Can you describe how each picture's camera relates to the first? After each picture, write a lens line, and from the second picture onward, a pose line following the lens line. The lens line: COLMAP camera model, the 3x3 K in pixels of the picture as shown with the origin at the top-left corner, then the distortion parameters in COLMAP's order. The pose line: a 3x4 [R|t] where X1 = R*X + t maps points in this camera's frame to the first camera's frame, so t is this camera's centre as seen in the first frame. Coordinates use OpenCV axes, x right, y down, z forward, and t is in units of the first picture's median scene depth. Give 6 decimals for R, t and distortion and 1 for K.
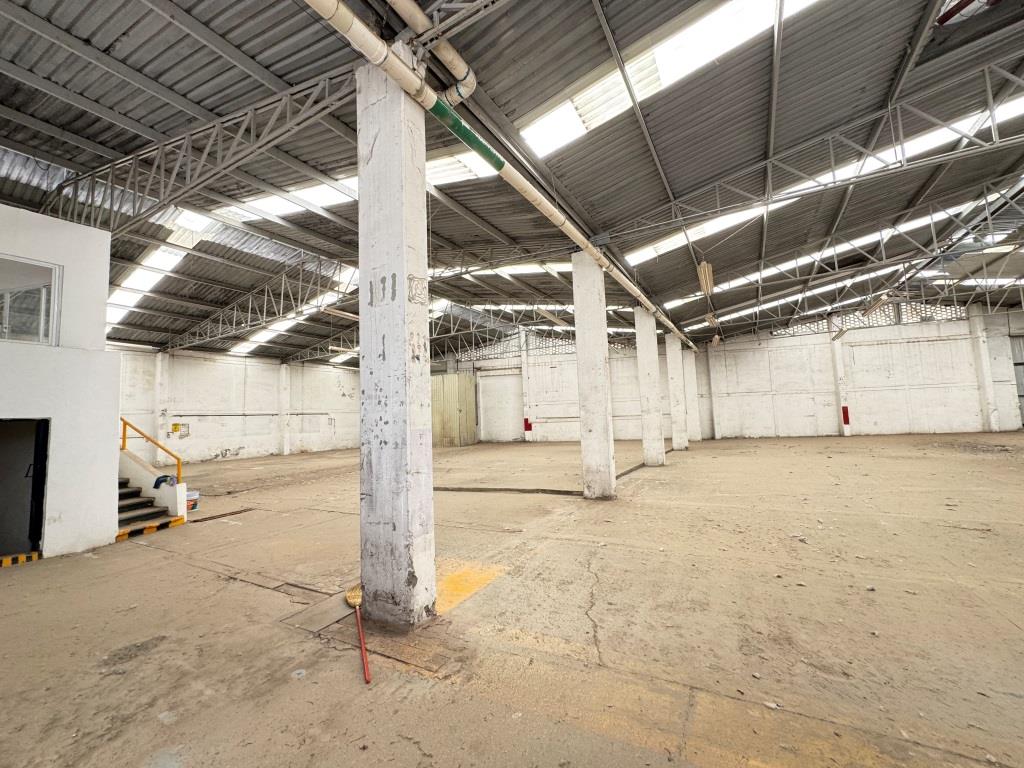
lens RADIAL K [[406.6, 0, 512.1], [0, 406.6, 383.1], [0, 0, 1]] dist [-0.003141, 0.000607]
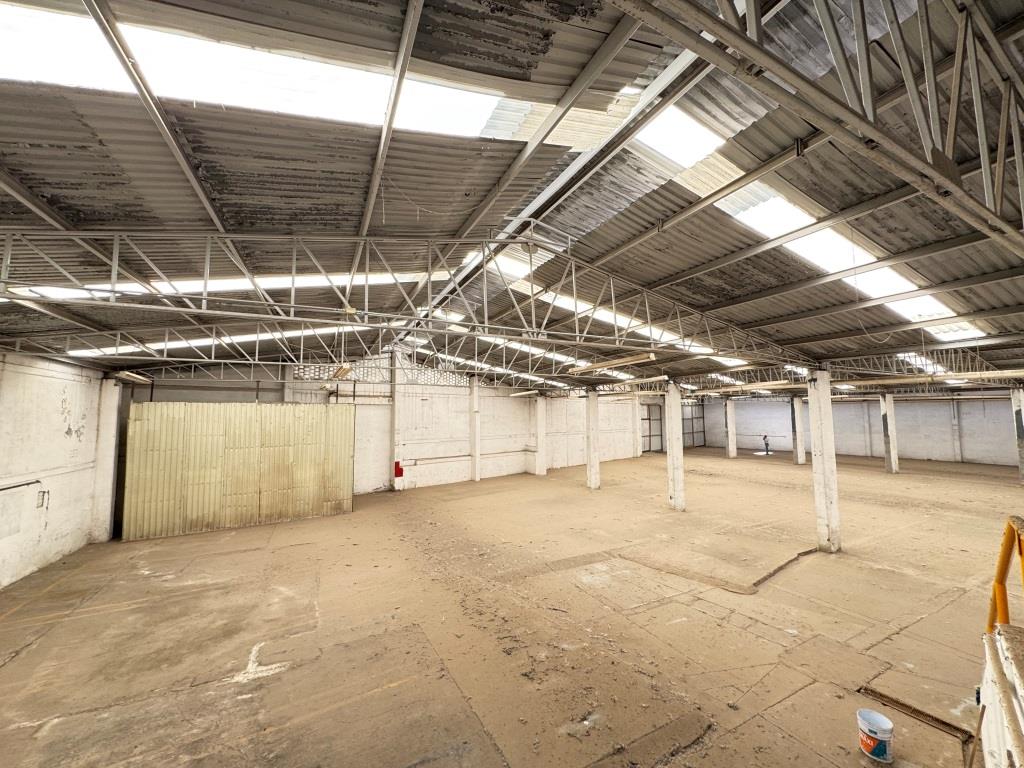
lens RADIAL K [[406.6, 0, 511.9], [0, 406.6, 383.0], [0, 0, 1]] dist [-0.003141, 0.000607]
pose [[0.547084, 0.100709, 0.830997, -1.469475], [-0.085377, 0.994272, -0.064289, -0.098313], [-0.832712, -0.035776, 0.552549, 1.052773]]
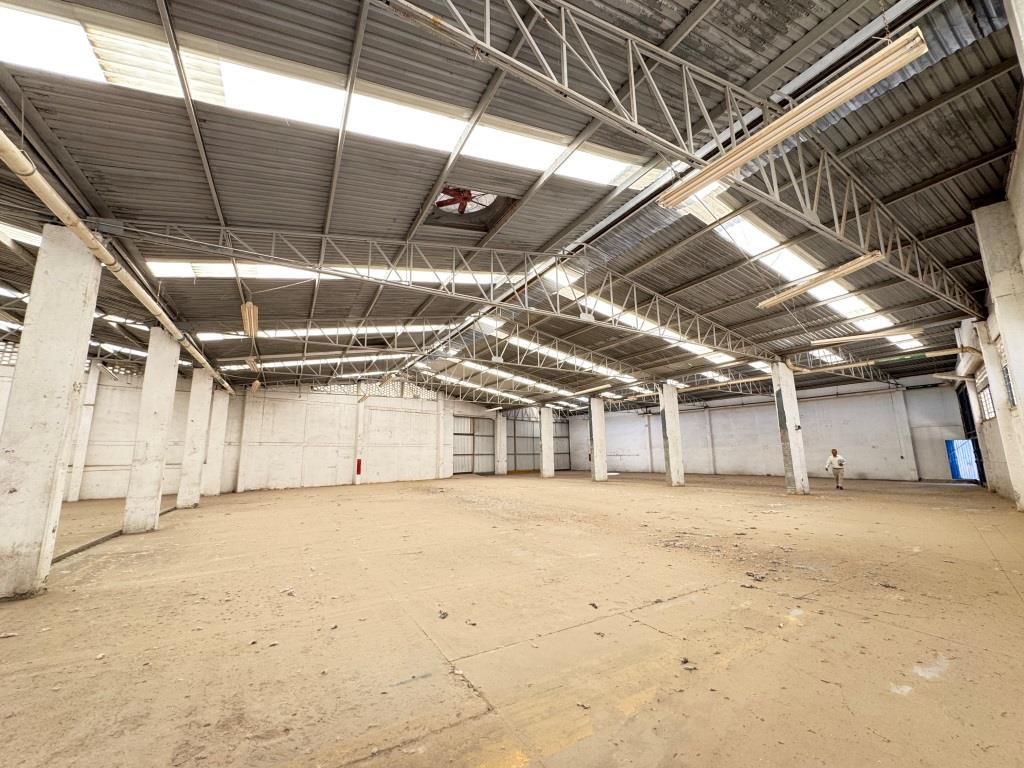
lens RADIAL K [[406.6, 0, 511.7], [0, 406.6, 382.8], [0, 0, 1]] dist [-0.003141, 0.000607]
pose [[0.514753, 0.178834, 0.838479, 0.027395], [-0.076635, 0.983686, -0.162757, -0.006450], [-0.853906, 0.019523, 0.520060, -0.010220]]
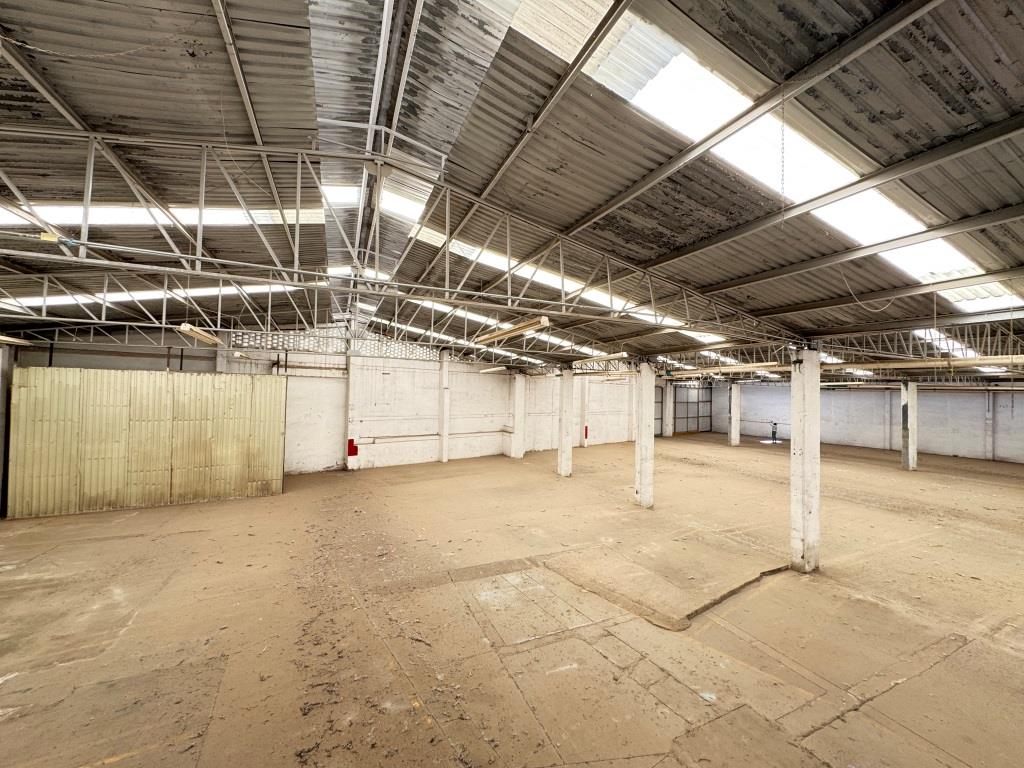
lens RADIAL K [[406.6, 0, 512.3], [0, 406.6, 383.0], [0, 0, 1]] dist [-0.003141, 0.000607]
pose [[0.581985, 0.070165, 0.810167, -1.134074], [-0.114477, 0.993419, -0.003800, -0.130474], [-0.805101, -0.090534, 0.586187, 0.942859]]
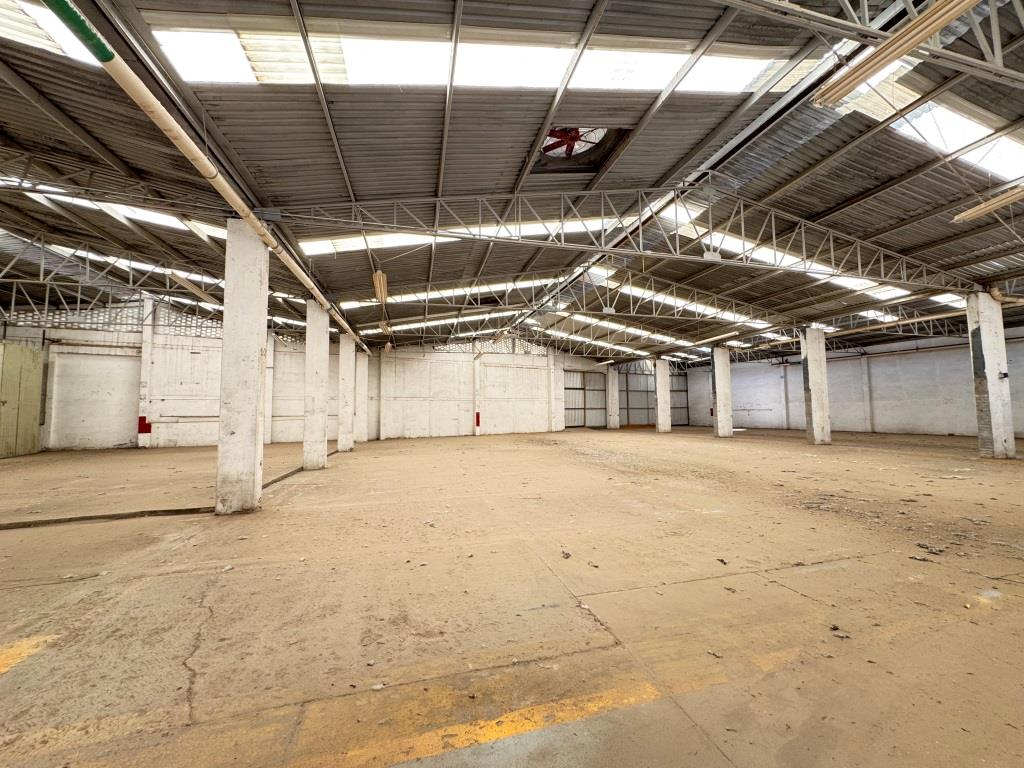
lens RADIAL K [[406.6, 0, 512.0], [0, 406.6, 382.8], [0, 0, 1]] dist [-0.003141, 0.000607]
pose [[0.722299, 0.077185, 0.687260, 0.022343], [-0.074786, 0.996642, -0.033332, -0.001276], [-0.687525, -0.027322, 0.725647, -0.002344]]
